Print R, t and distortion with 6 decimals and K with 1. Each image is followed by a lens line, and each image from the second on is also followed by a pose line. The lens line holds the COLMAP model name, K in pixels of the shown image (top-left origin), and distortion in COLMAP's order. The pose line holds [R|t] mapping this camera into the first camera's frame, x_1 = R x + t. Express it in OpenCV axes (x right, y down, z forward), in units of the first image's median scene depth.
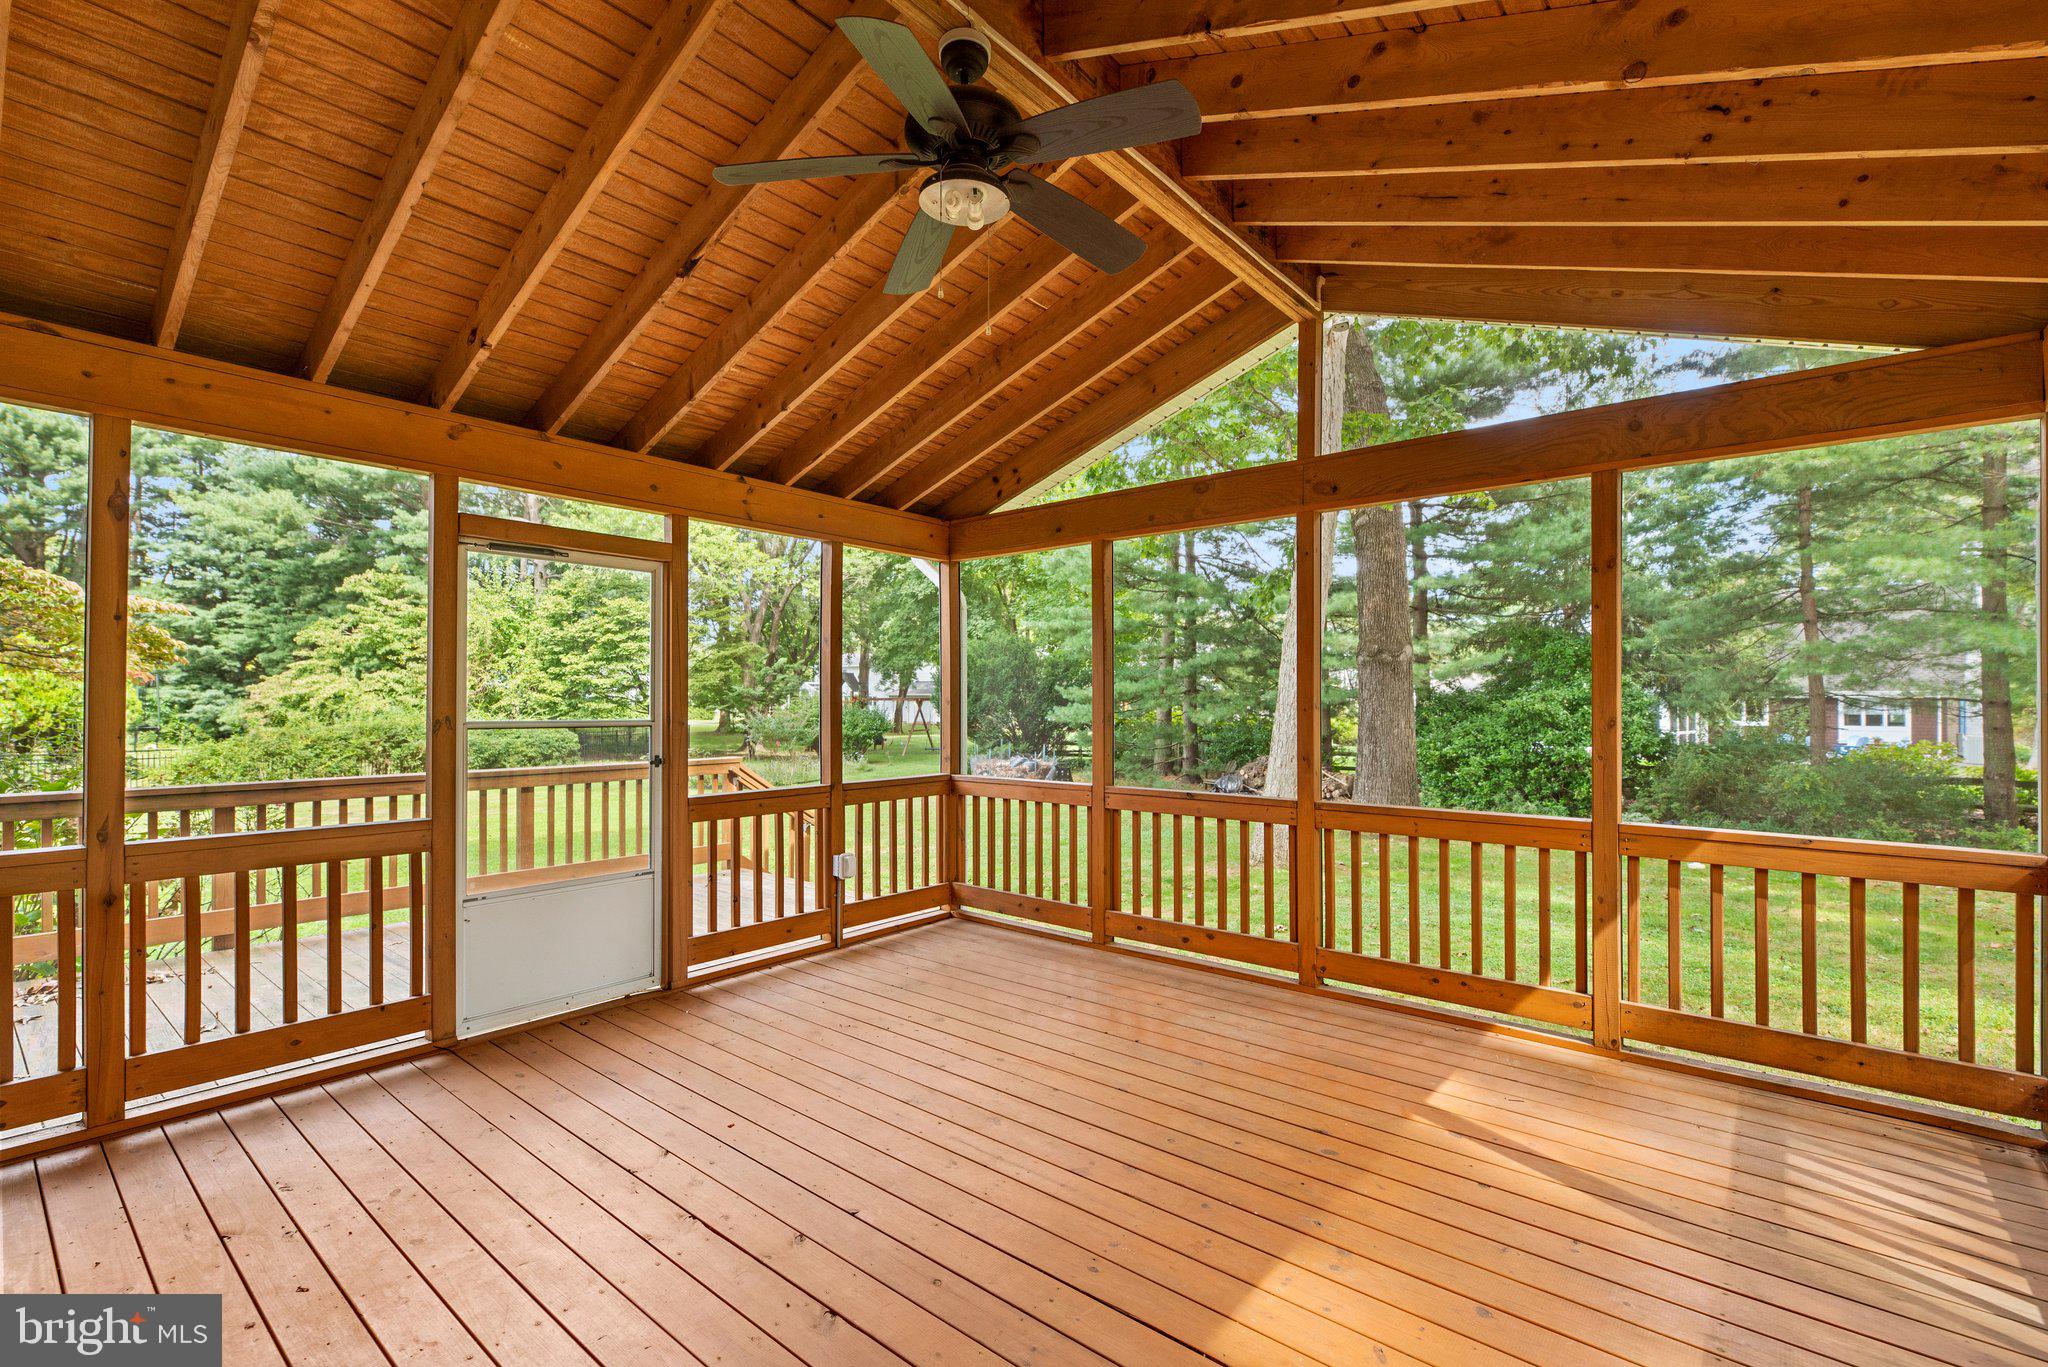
lens RADIAL K [[913.1, 0, 1026.2], [0, 913.1, 694.1], [0, 0, 1]] dist [-0.004419, 0.000173]
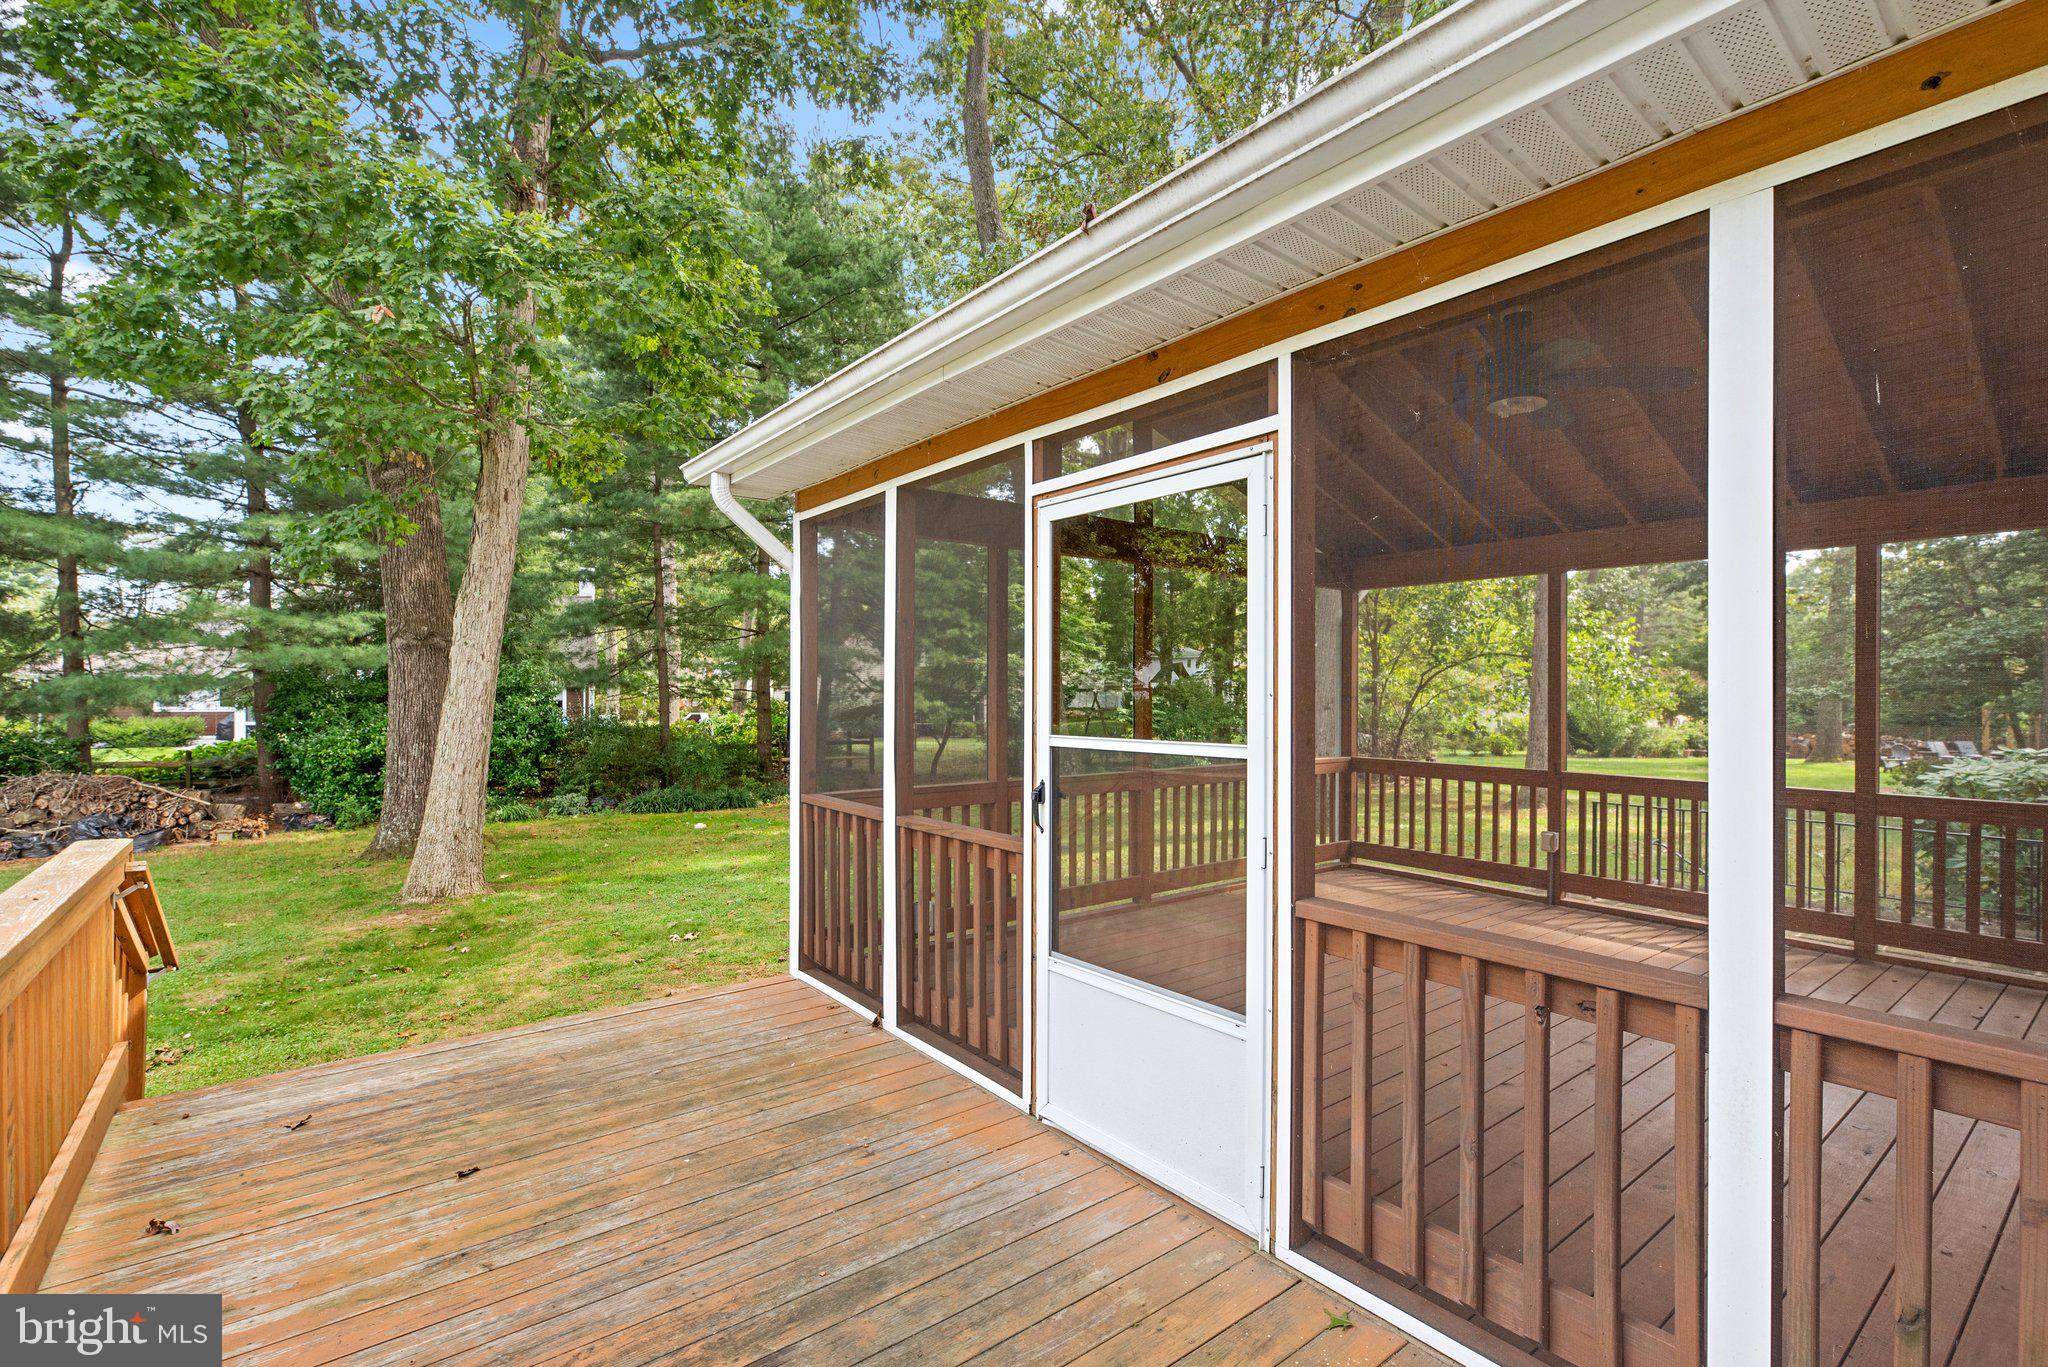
lens RADIAL K [[913.1, 0, 1021.8], [0, 913.1, 689.8], [0, 0, 1]] dist [-0.004419, 0.000173]
pose [[0.217538, -0.001778, 0.976050, -0.186635], [-0.009564, 0.999946, 0.003953, -0.002071], [-0.976005, -0.010194, 0.217509, 0.157471]]
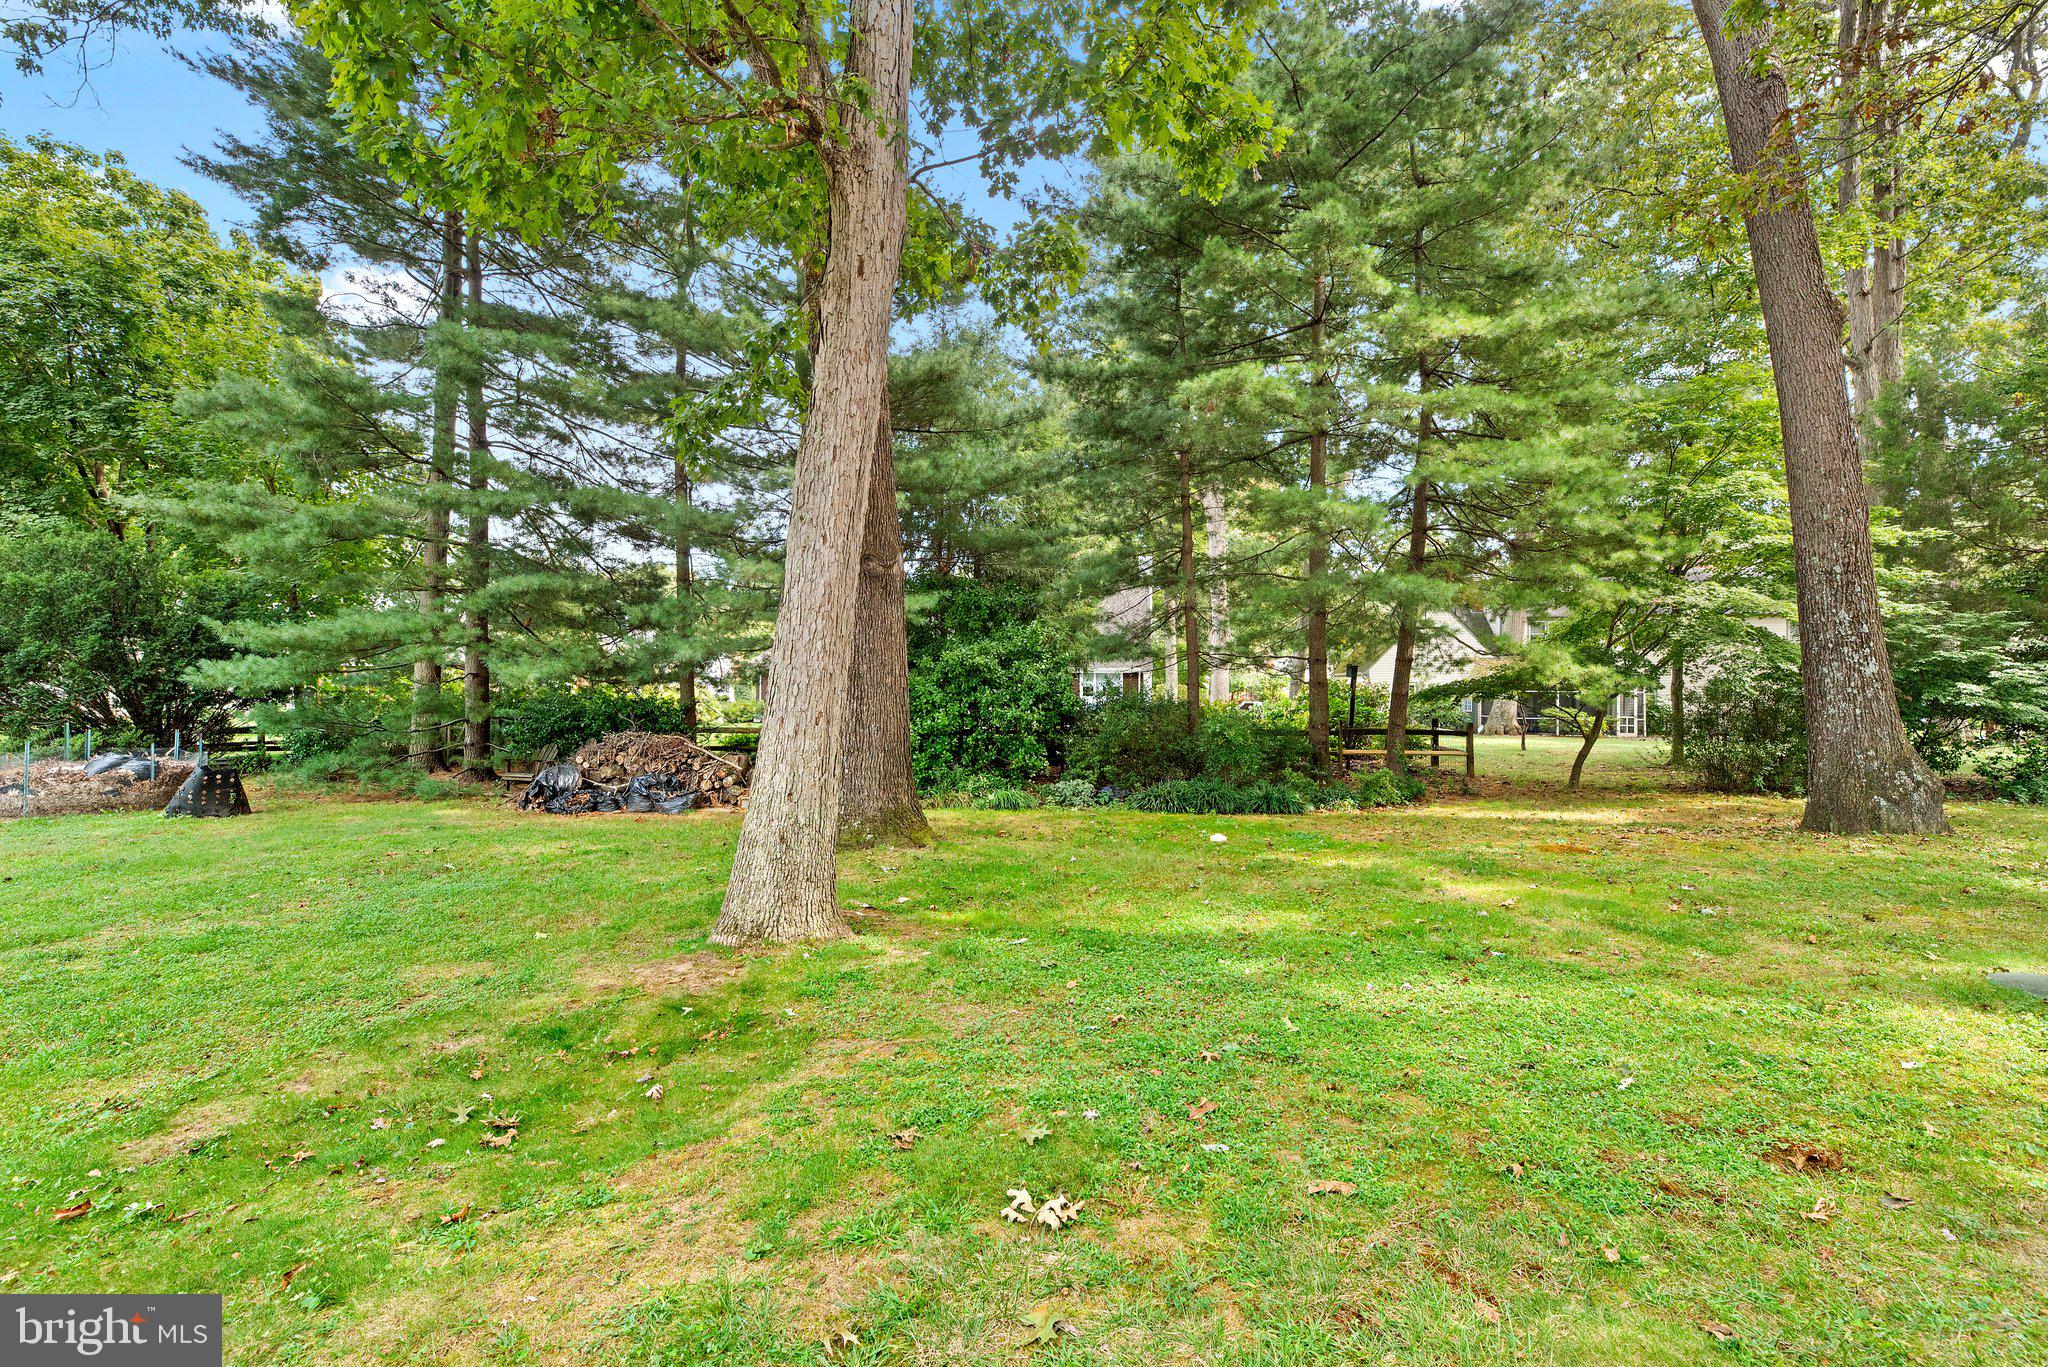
lens RADIAL K [[913.1, 0, 1026.1], [0, 913.1, 685.4], [0, 0, 1]] dist [-0.004419, 0.000173]
pose [[0.725448, 0.000100, 0.688277, 0.013833], [-0.006794, 0.999952, 0.007016, 0.021860], [-0.688244, -0.009766, 0.725414, 0.259350]]
